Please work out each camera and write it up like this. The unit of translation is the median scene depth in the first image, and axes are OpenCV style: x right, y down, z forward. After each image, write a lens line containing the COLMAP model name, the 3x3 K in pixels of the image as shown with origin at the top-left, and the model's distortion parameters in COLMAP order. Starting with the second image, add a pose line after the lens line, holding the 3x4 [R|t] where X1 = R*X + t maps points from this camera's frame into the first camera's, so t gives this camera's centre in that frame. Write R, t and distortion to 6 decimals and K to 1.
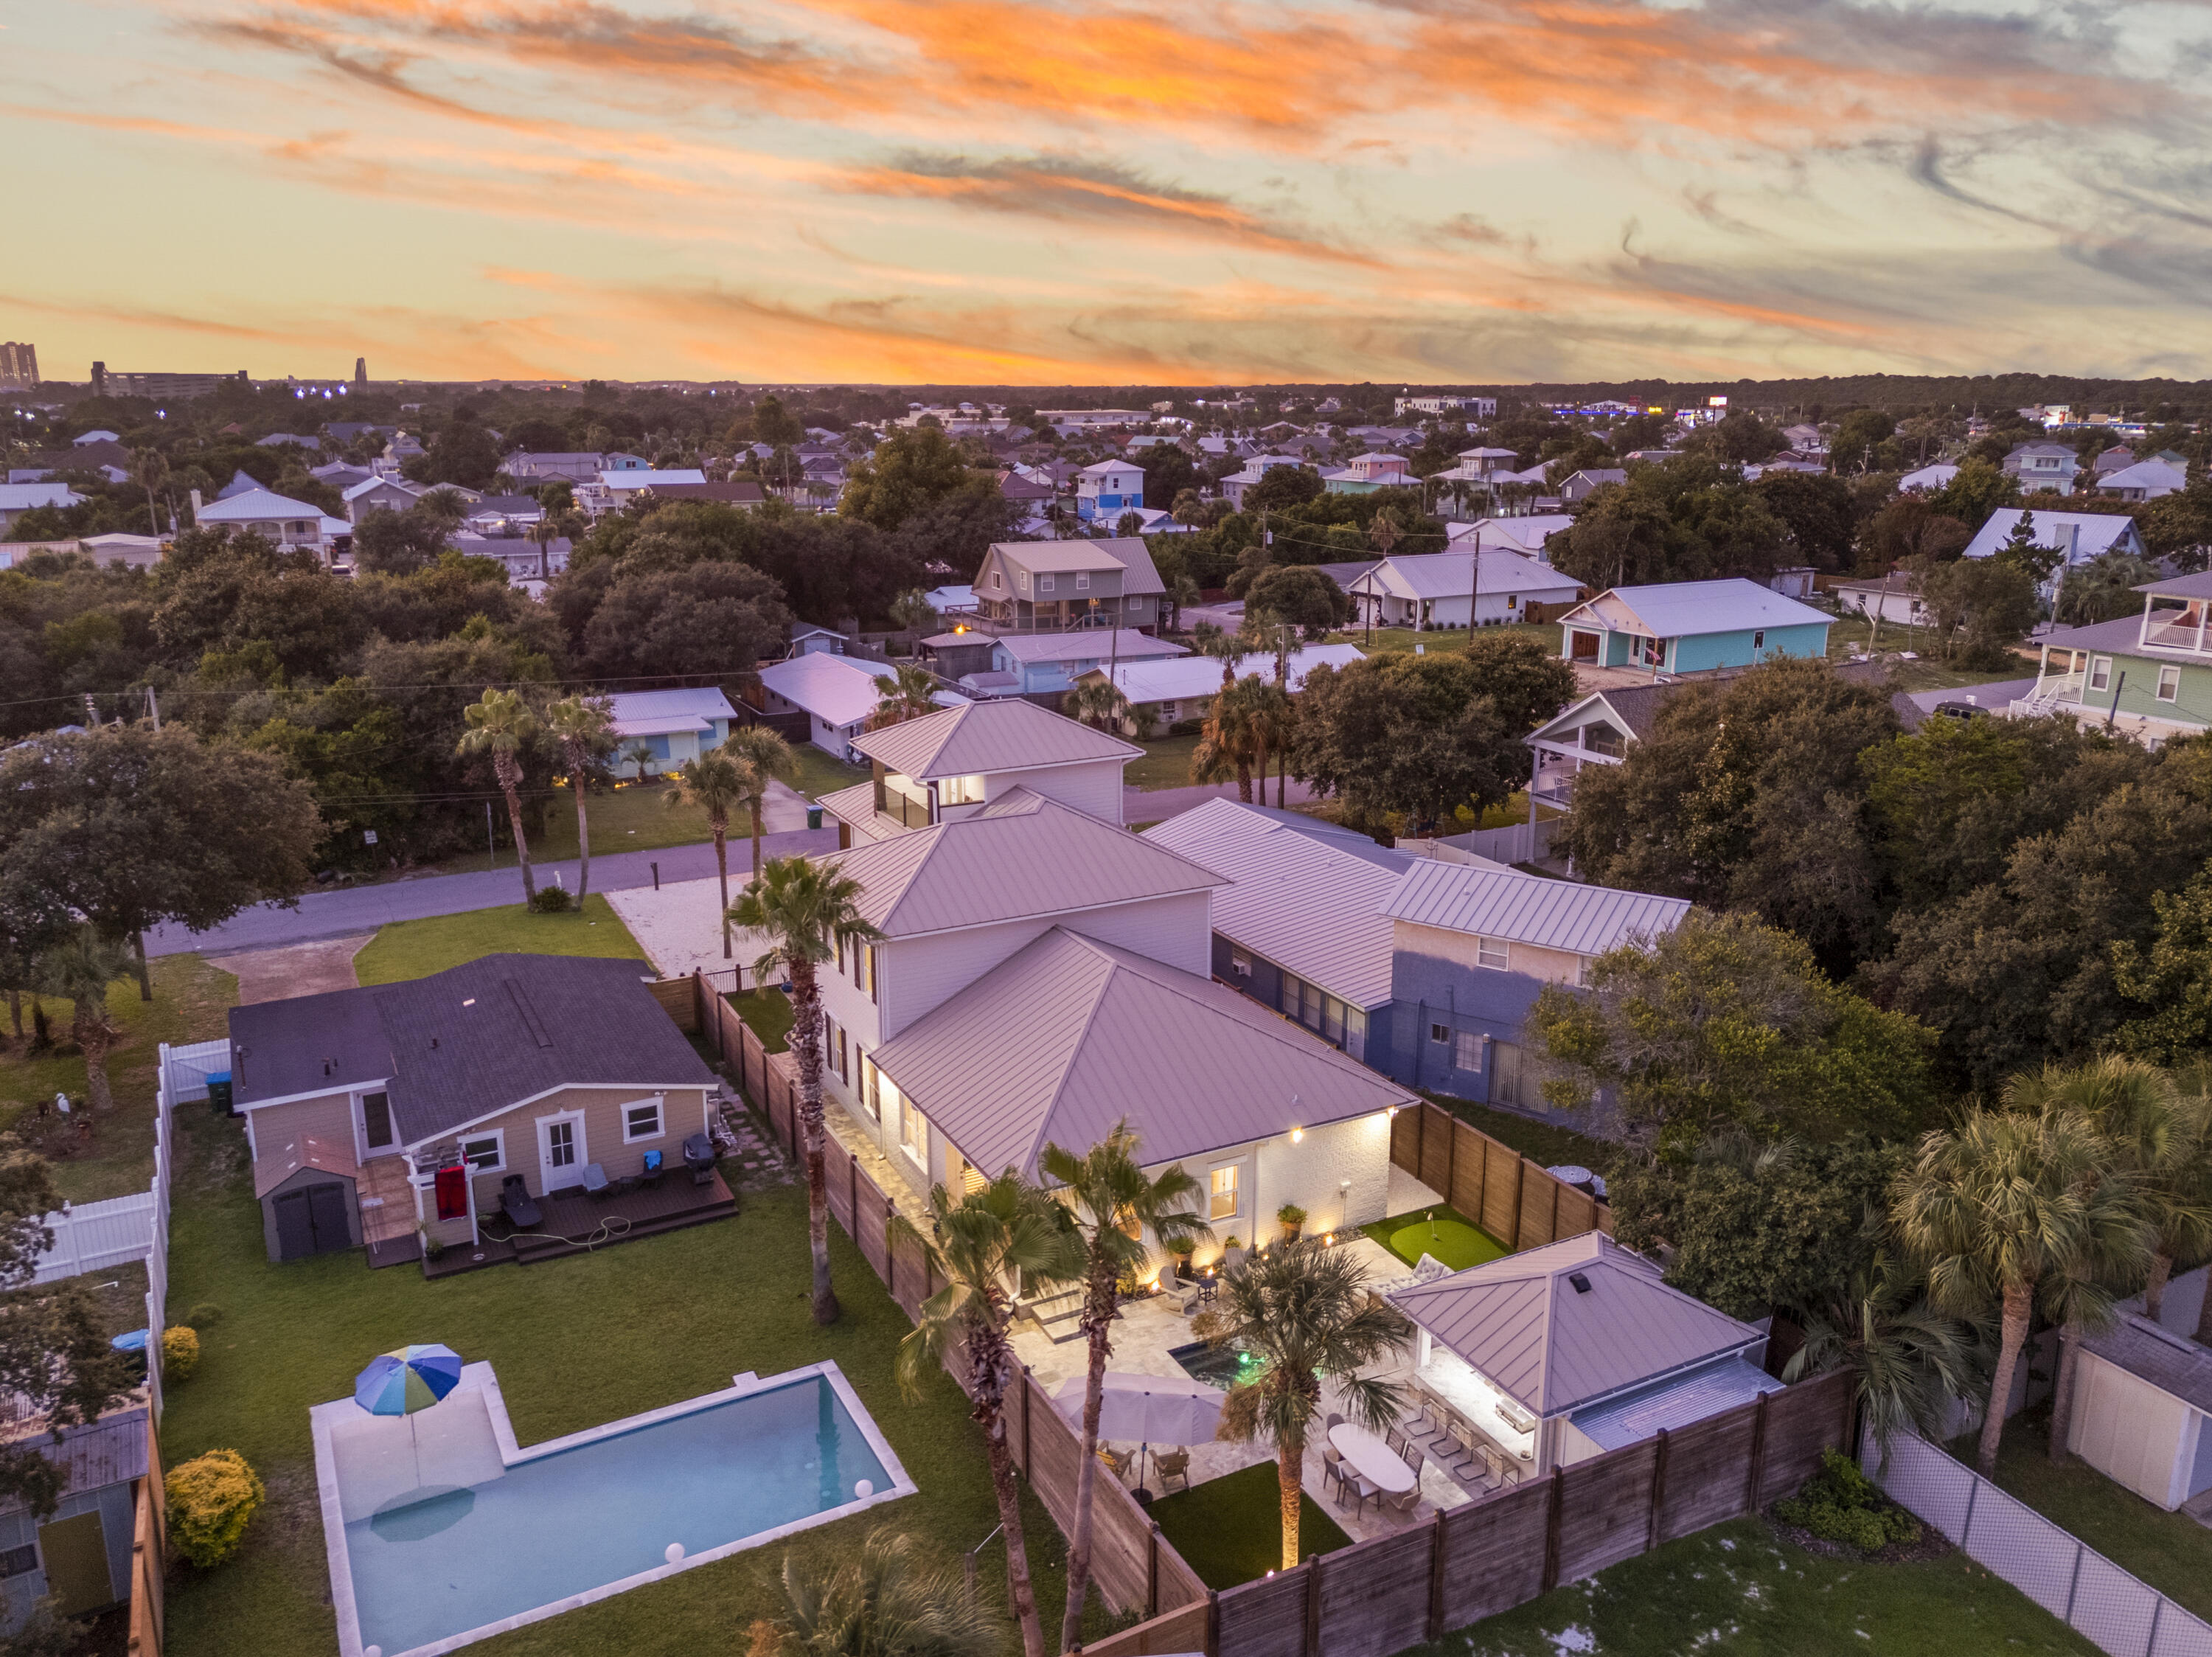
lens RADIAL K [[1634.6, 0, 1093.2], [0, 1634.6, 821.2], [0, 0, 1]] dist [0.059552, -0.044173]
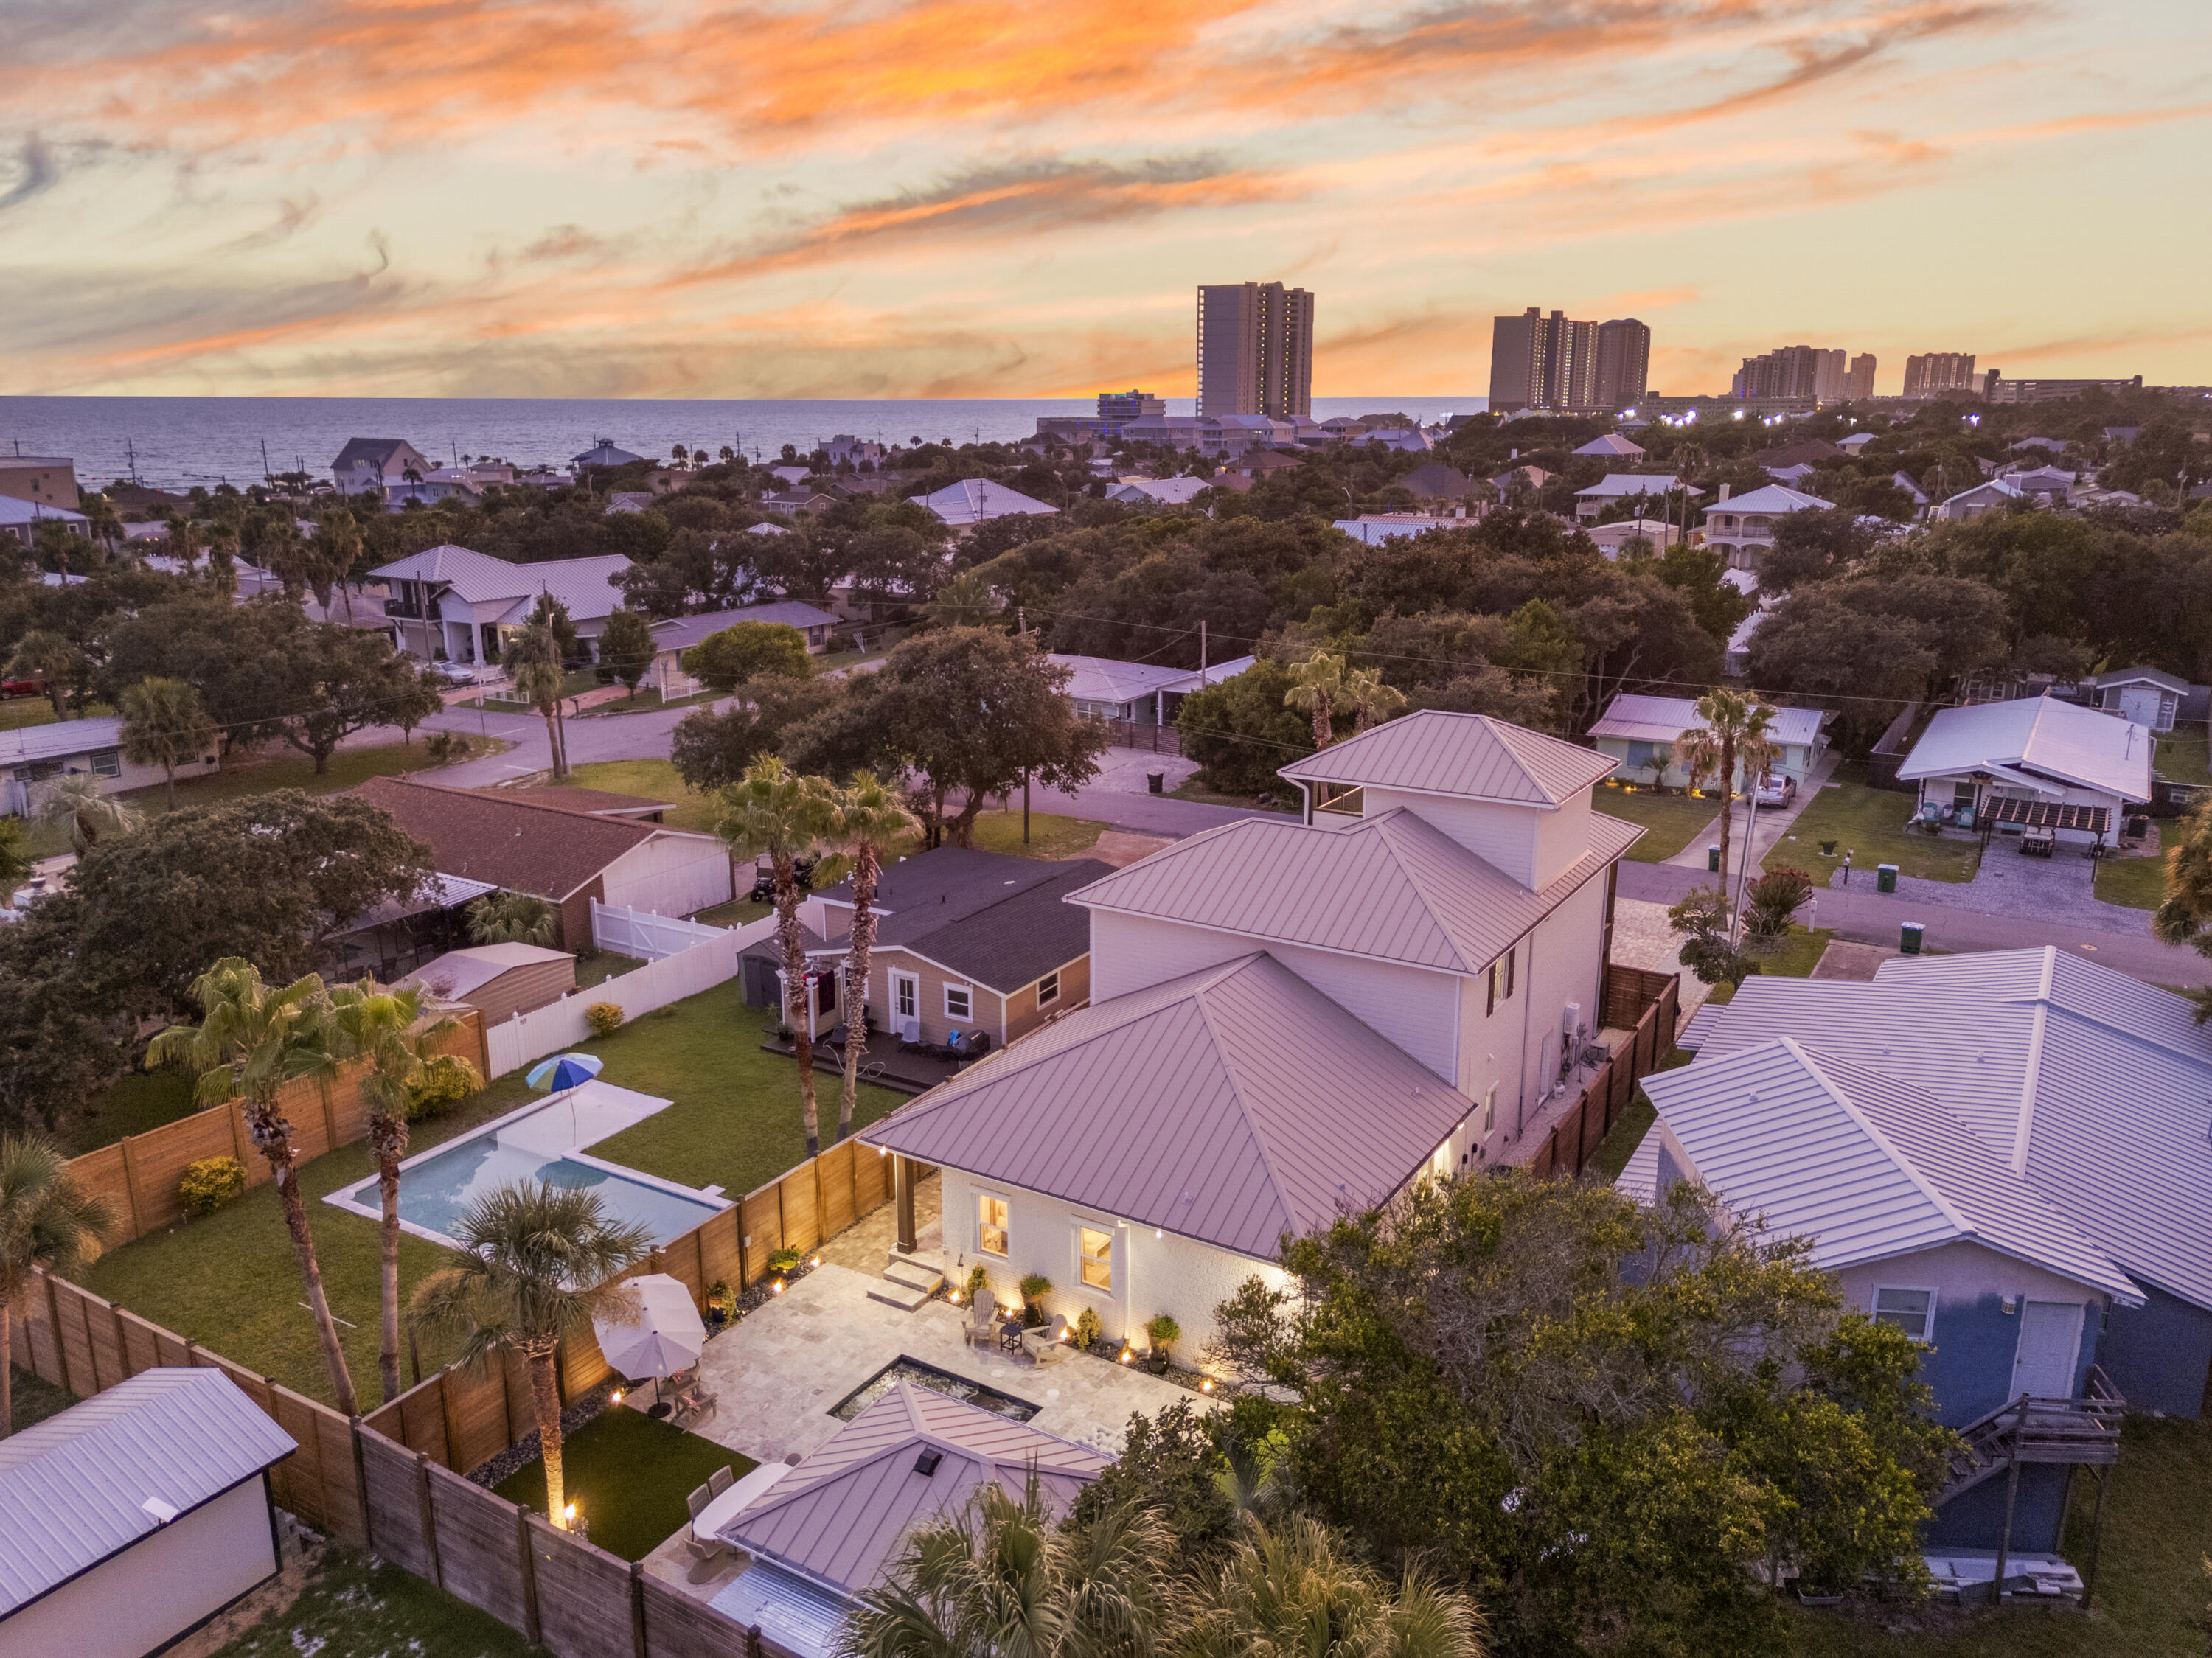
lens RADIAL K [[1612.2, 0, 1106.0], [0, 1612.2, 829.0], [0, 0, 1]] dist [0.085929, -0.116201]
pose [[0.515435, 0.219658, -0.828298, 0.614005], [-0.216486, 0.968614, 0.122154, -0.085125], [0.829133, 0.116353, 0.546810, 0.409356]]
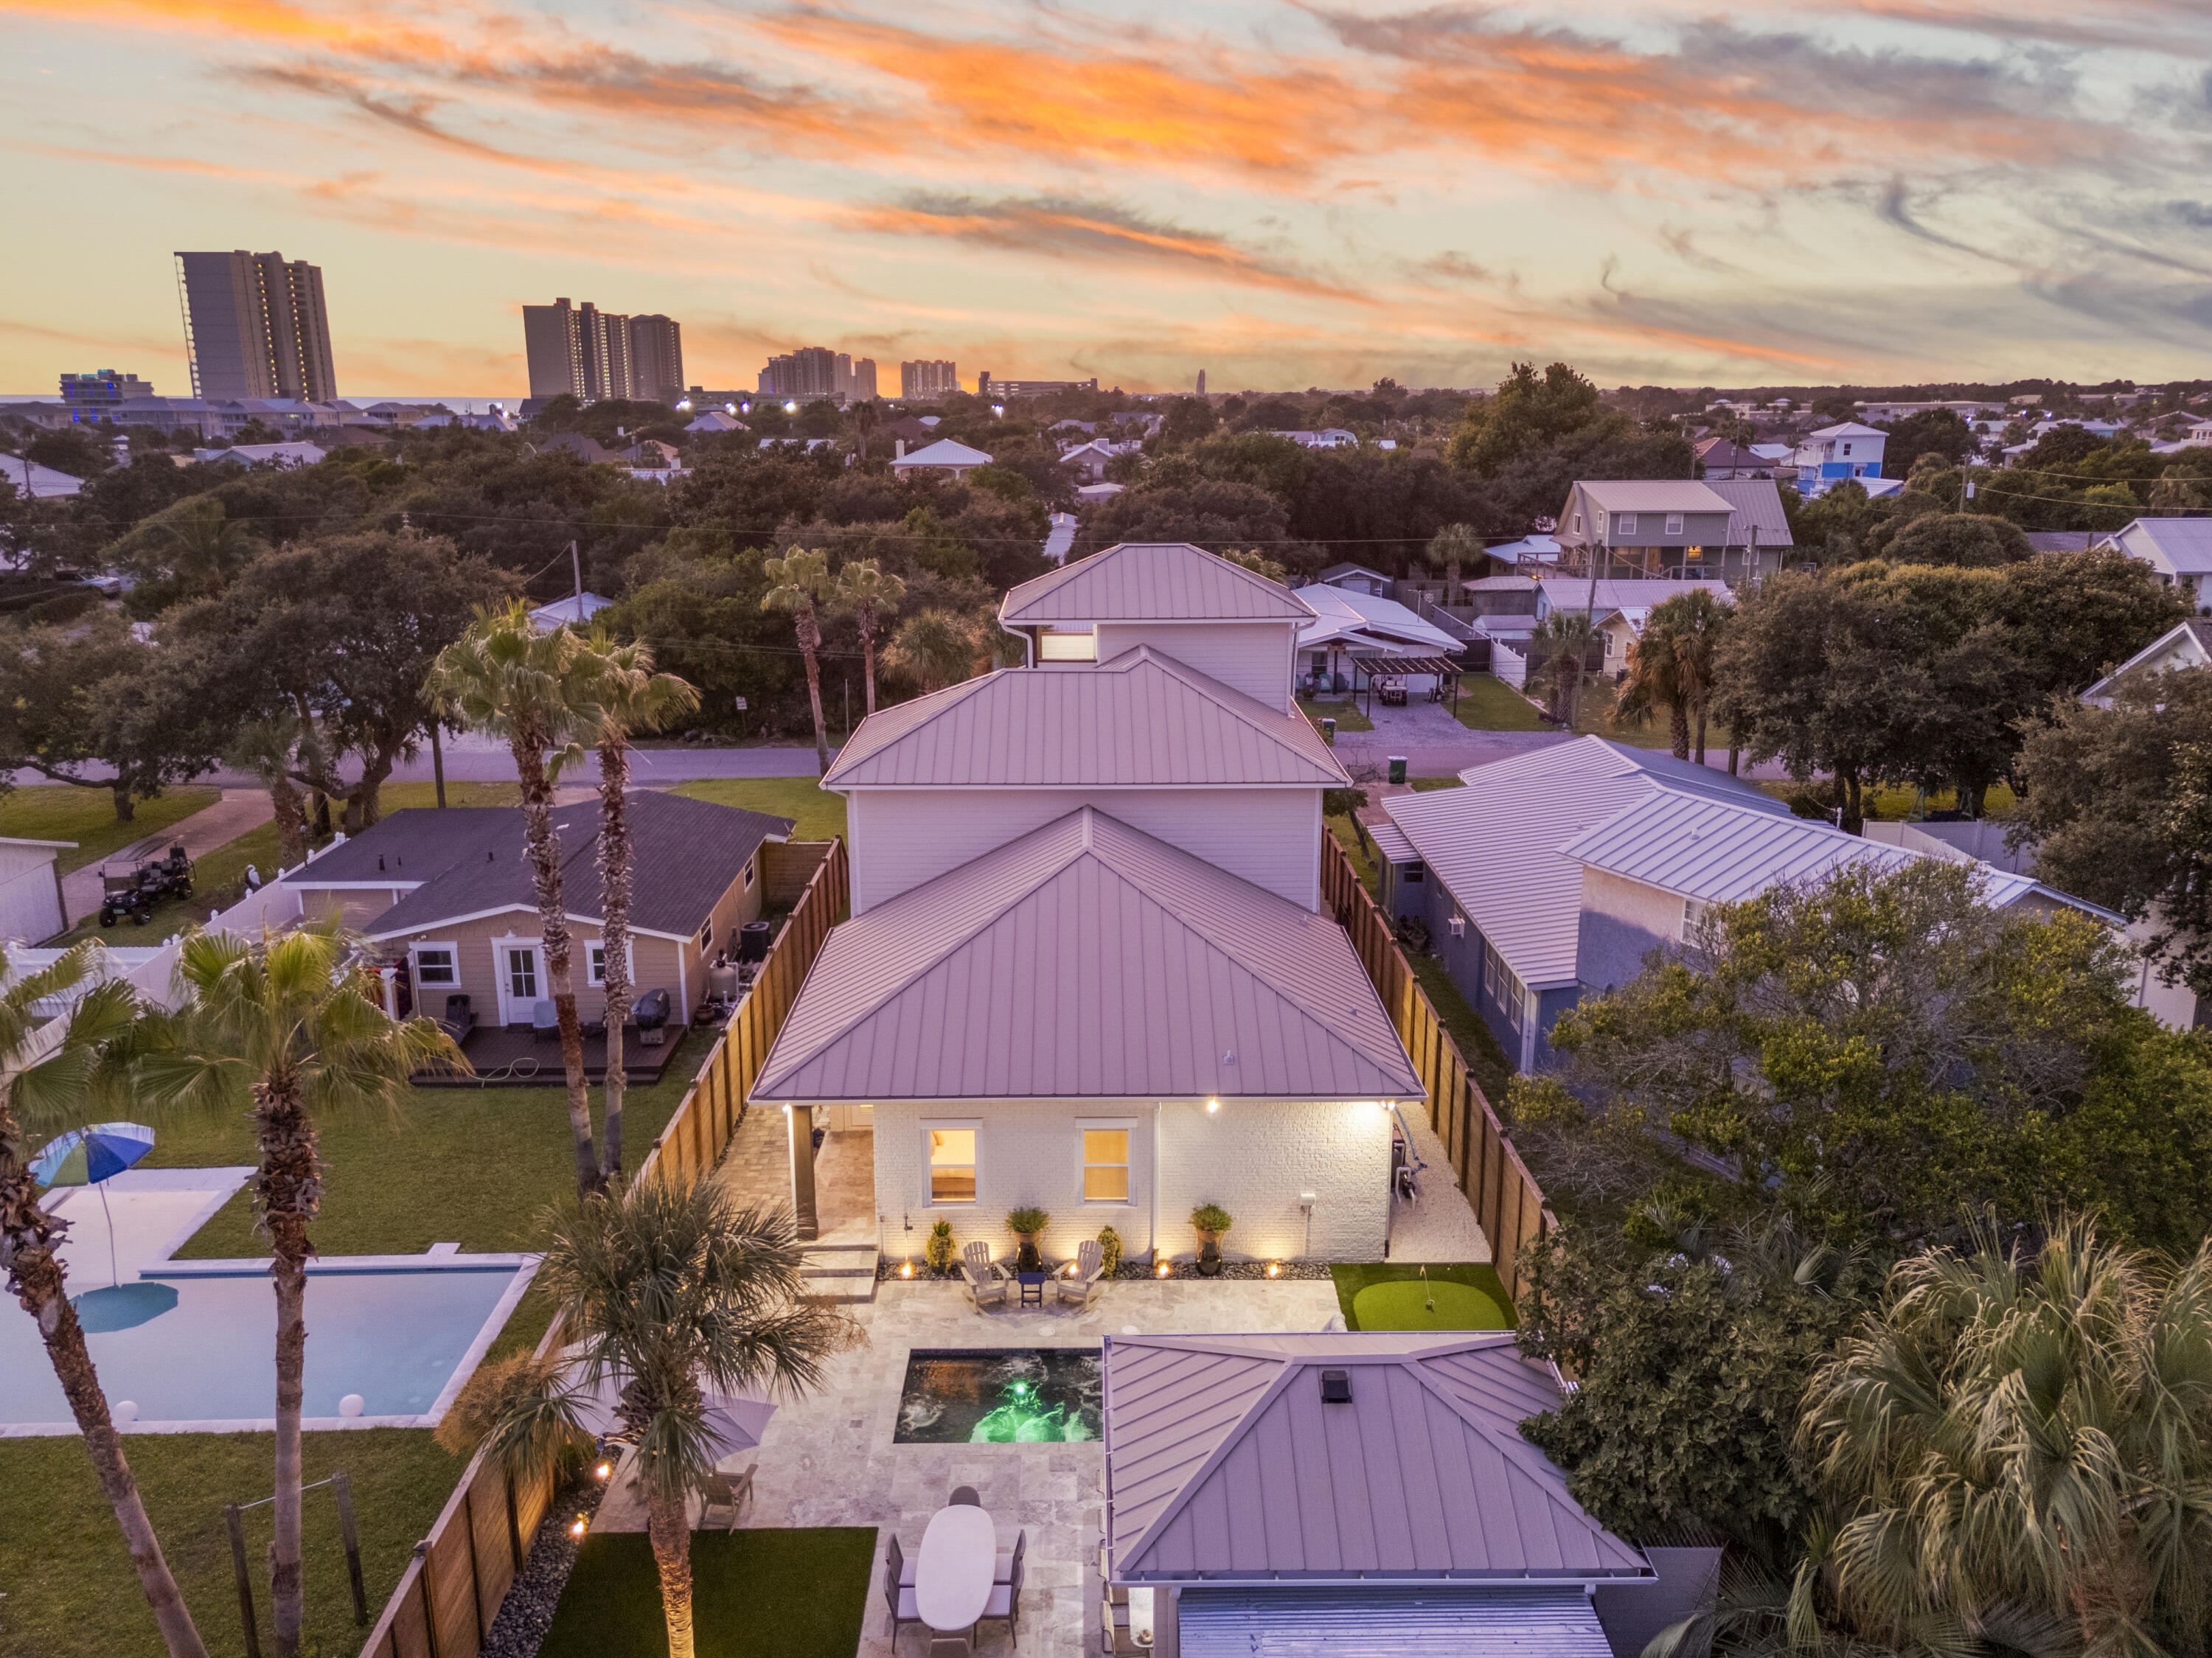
lens RADIAL K [[1634.4, 0, 1093.2], [0, 1634.4, 821.7], [0, 0, 1]] dist [0.059552, -0.044173]
pose [[0.890518, 0.112420, -0.440839, 0.304908], [-0.113965, 0.993217, 0.023067, 0.050173], [0.440442, 0.029698, 0.897290, 0.285528]]
